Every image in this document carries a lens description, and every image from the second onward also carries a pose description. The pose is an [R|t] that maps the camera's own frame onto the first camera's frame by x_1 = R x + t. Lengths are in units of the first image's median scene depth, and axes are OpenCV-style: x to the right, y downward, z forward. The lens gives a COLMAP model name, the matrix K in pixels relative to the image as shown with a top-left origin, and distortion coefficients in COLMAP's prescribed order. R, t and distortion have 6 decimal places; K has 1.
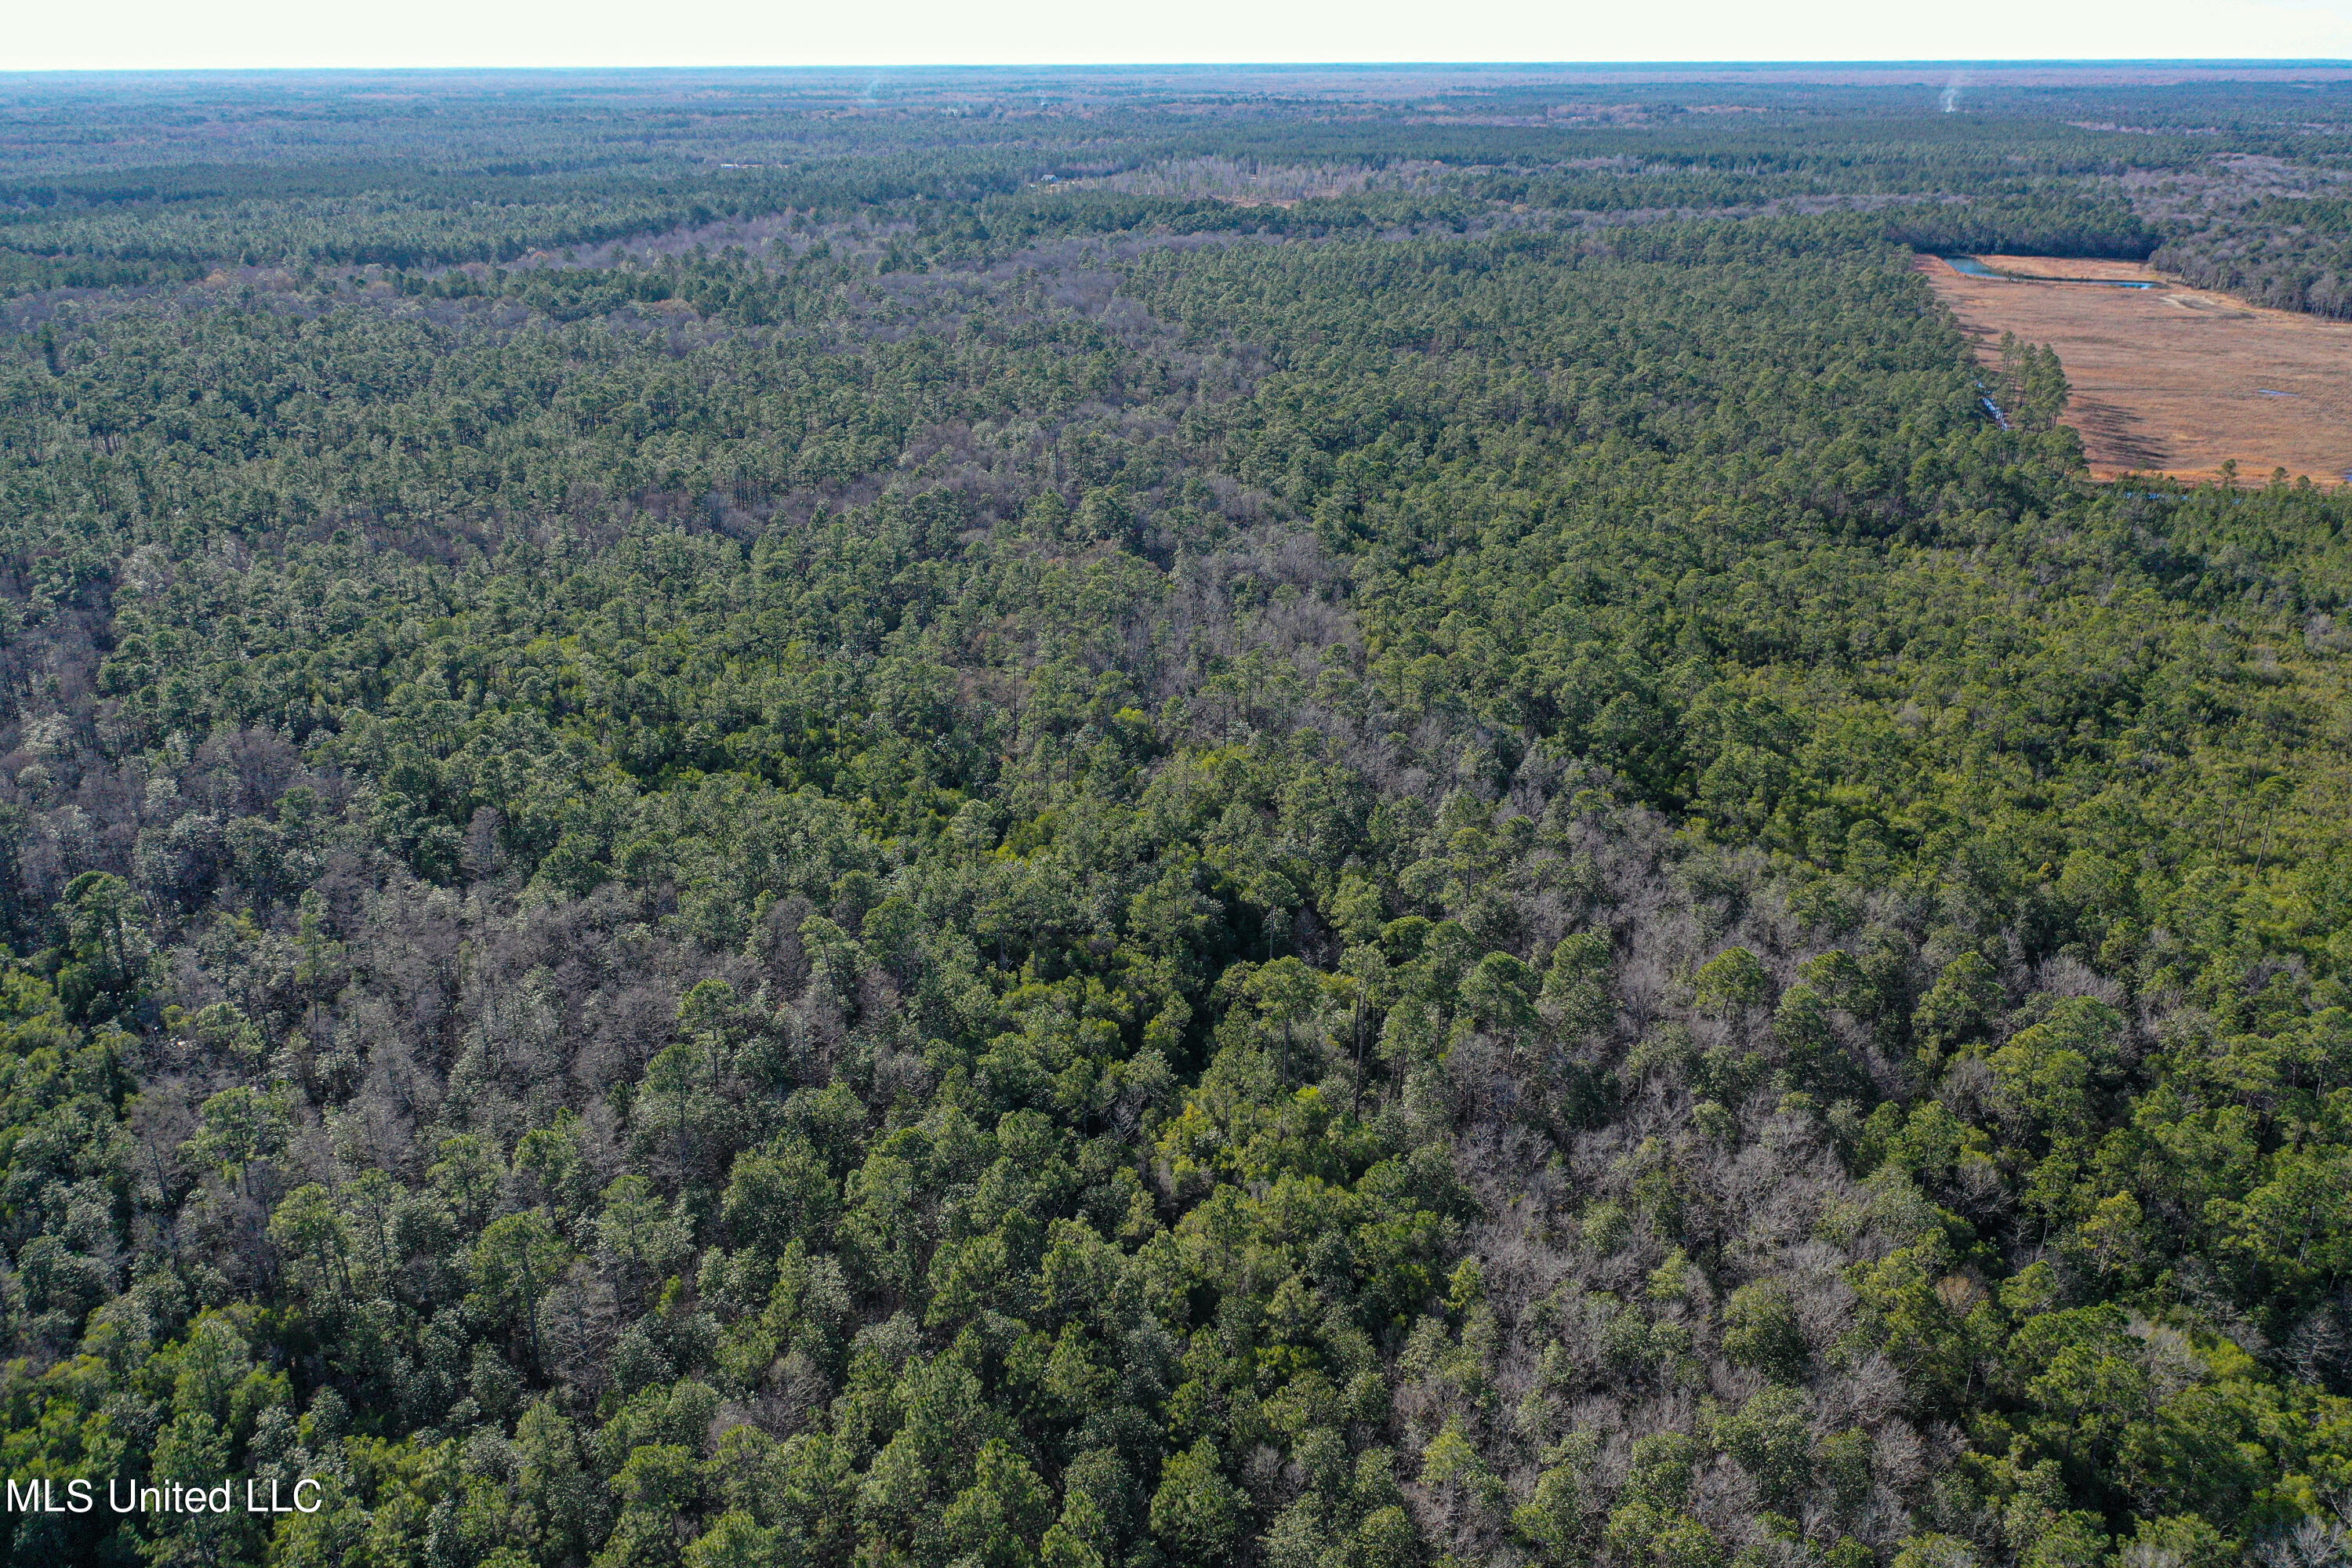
lens RADIAL K [[1866.3, 0, 1167.6], [0, 1866.3, 772.4], [0, 0, 1]] dist [0.001392, 0.004161]
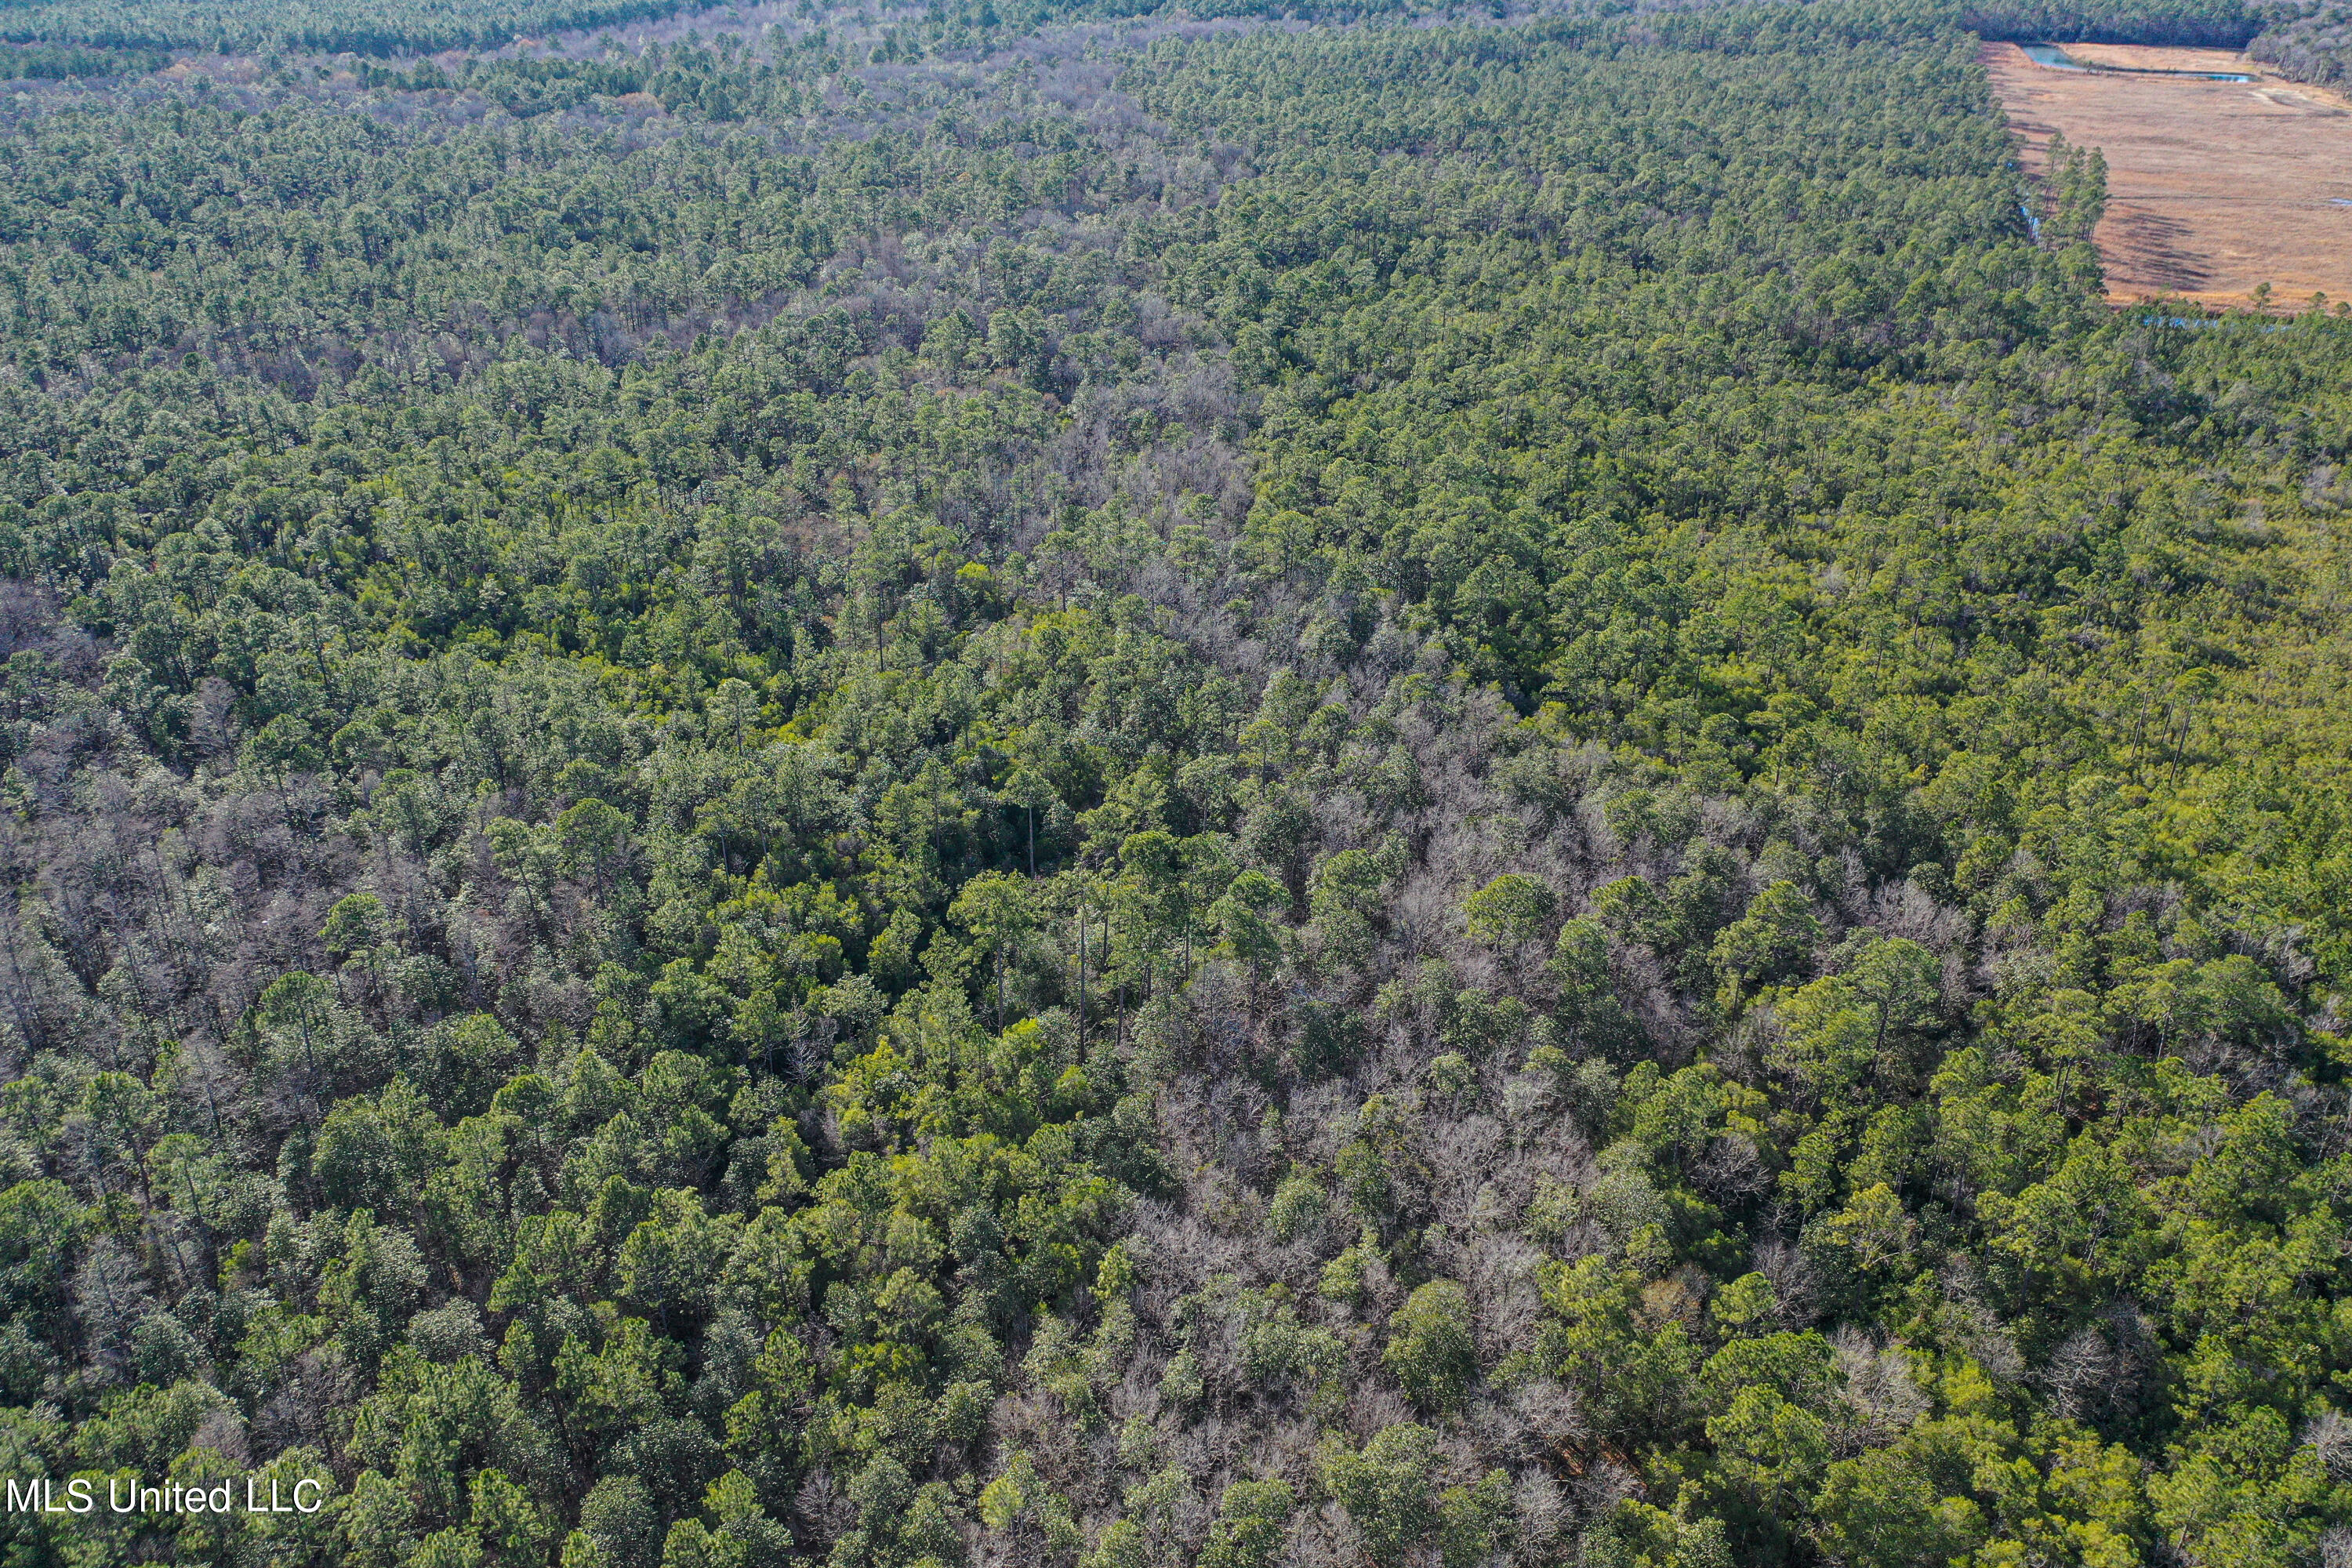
lens RADIAL K [[1866.3, 0, 1167.6], [0, 1866.3, 772.4], [0, 0, 1]] dist [0.001392, 0.004161]
pose [[0.999103, 0.015939, -0.039233, 0.082831], [-0.011764, 0.994462, 0.104440, -0.021325], [0.040680, -0.103885, 0.993757, 0.054701]]
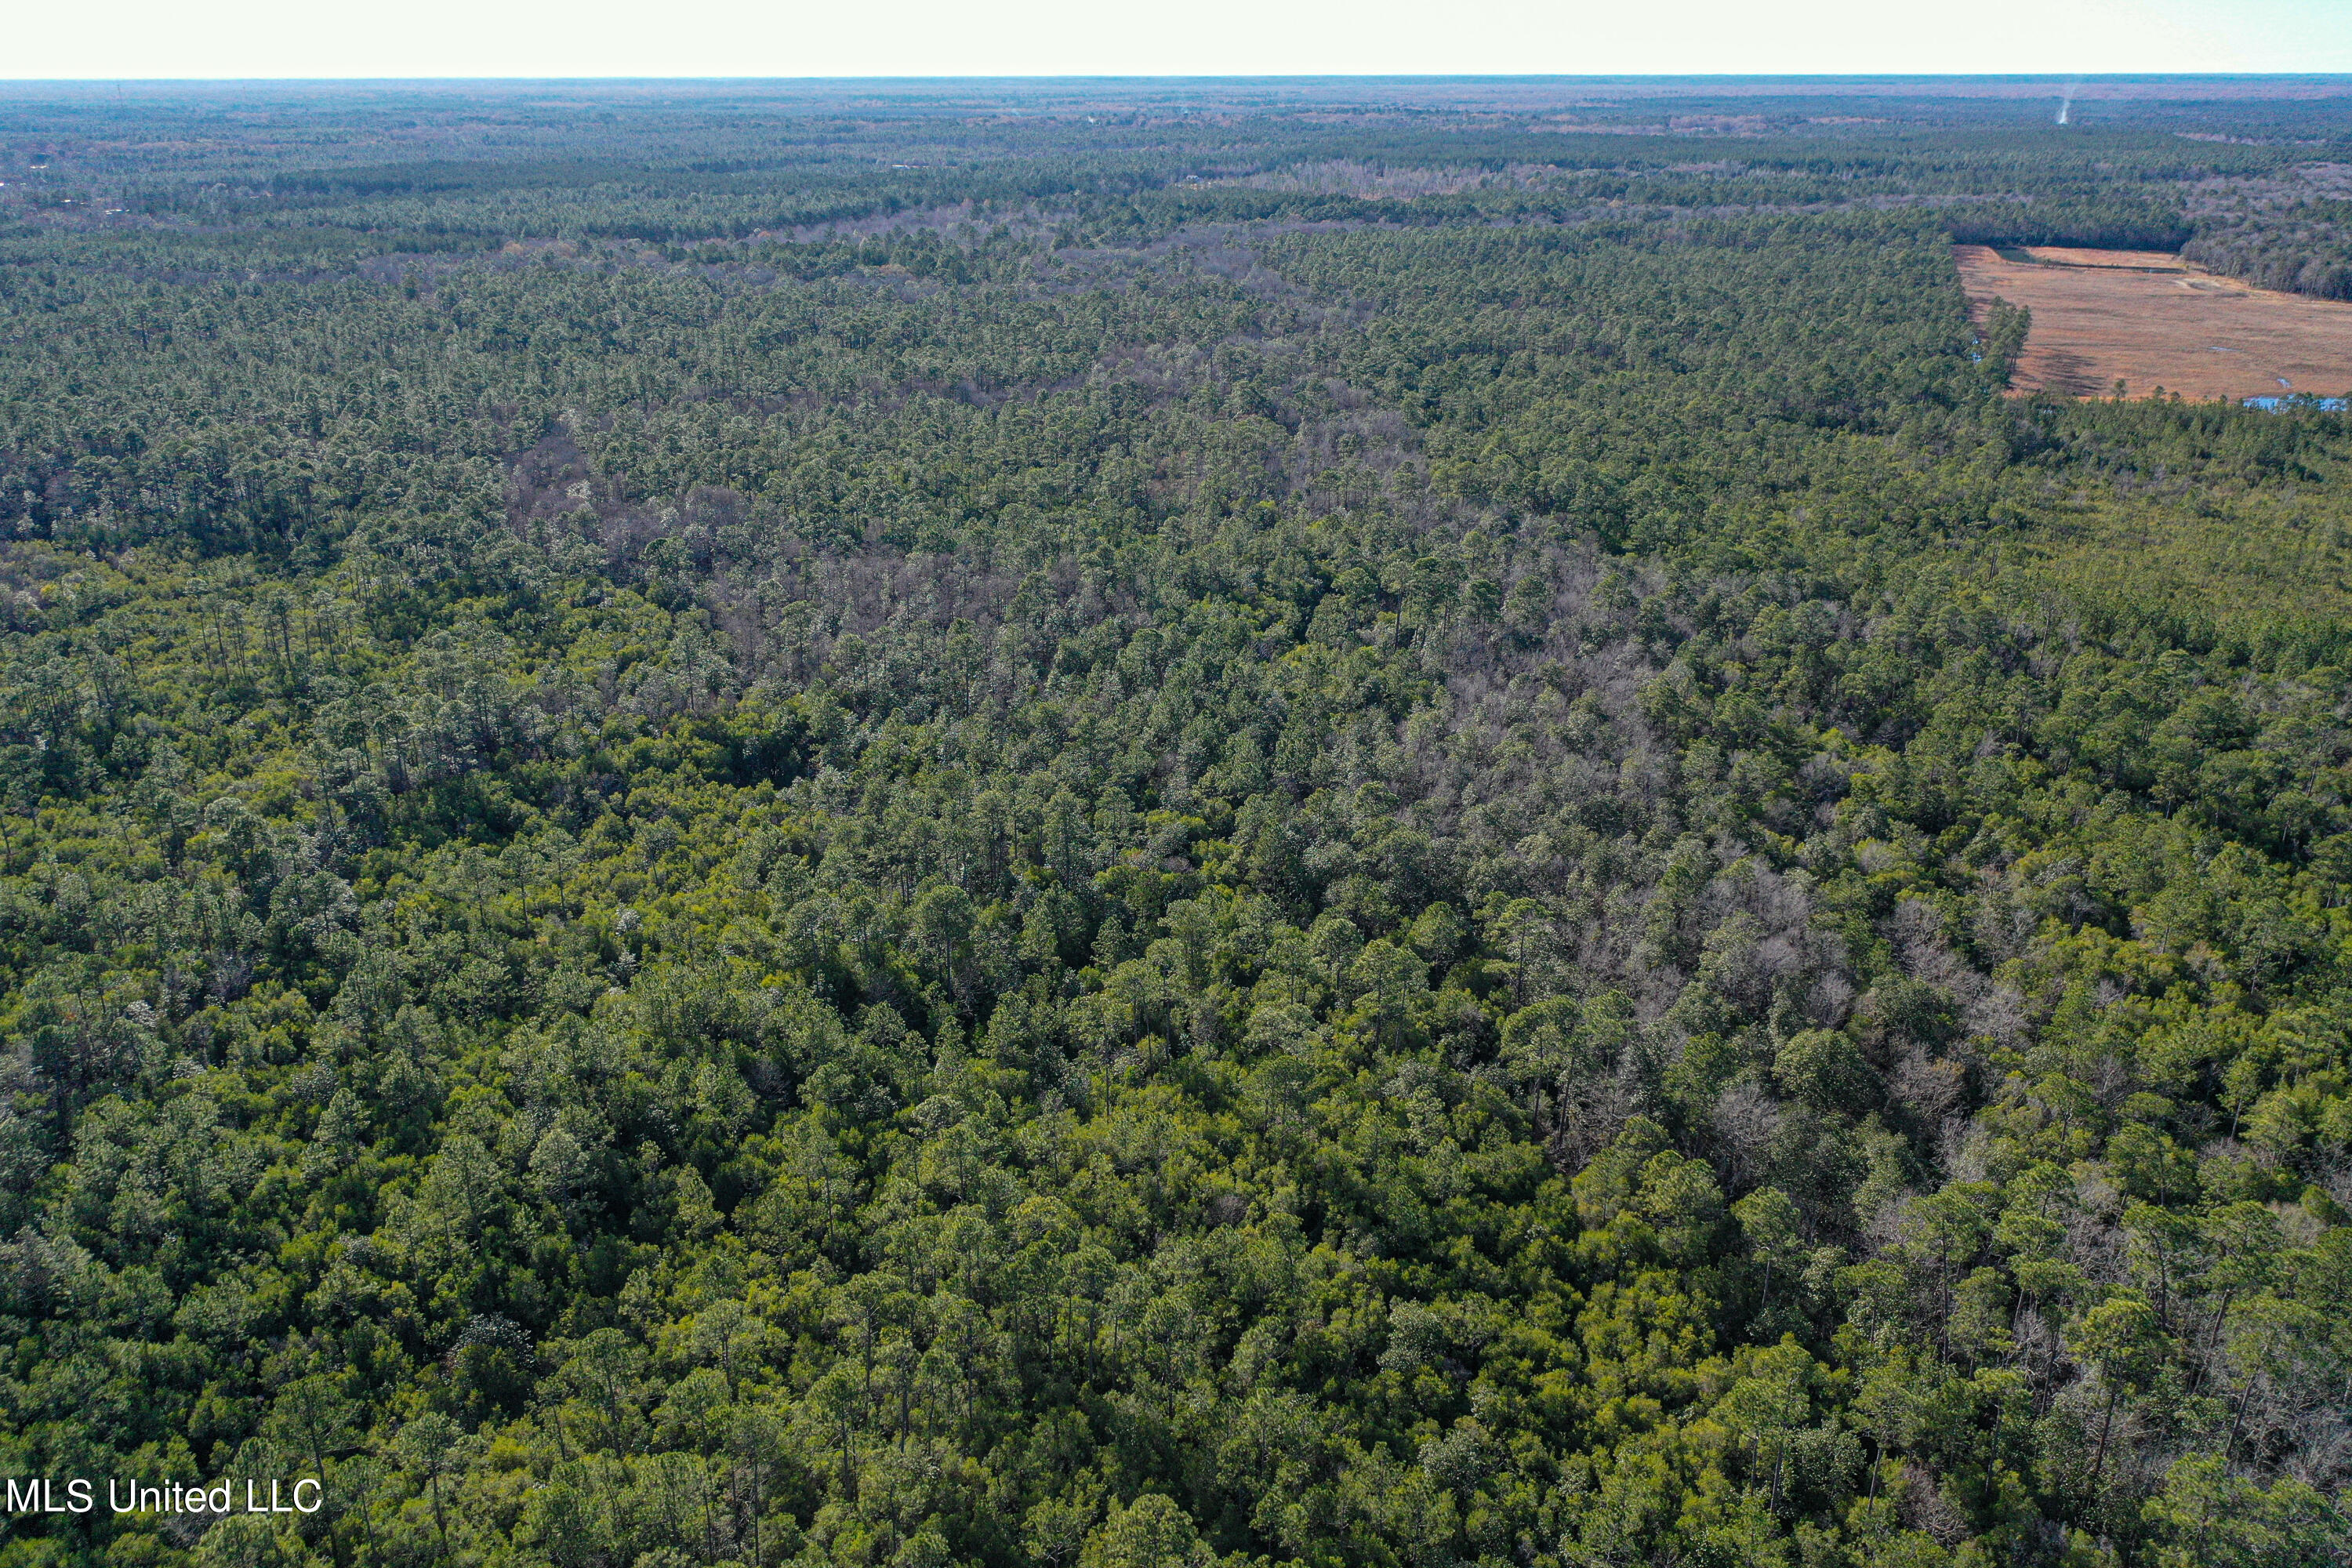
lens RADIAL K [[1866.3, 0, 1167.6], [0, 1866.3, 772.4], [0, 0, 1]] dist [0.001392, 0.004161]
pose [[0.997659, 0.026336, -0.063118, 0.000949], [-0.026680, 0.999633, -0.004624, 0.140925], [0.062973, 0.006297, 0.997995, -0.362516]]
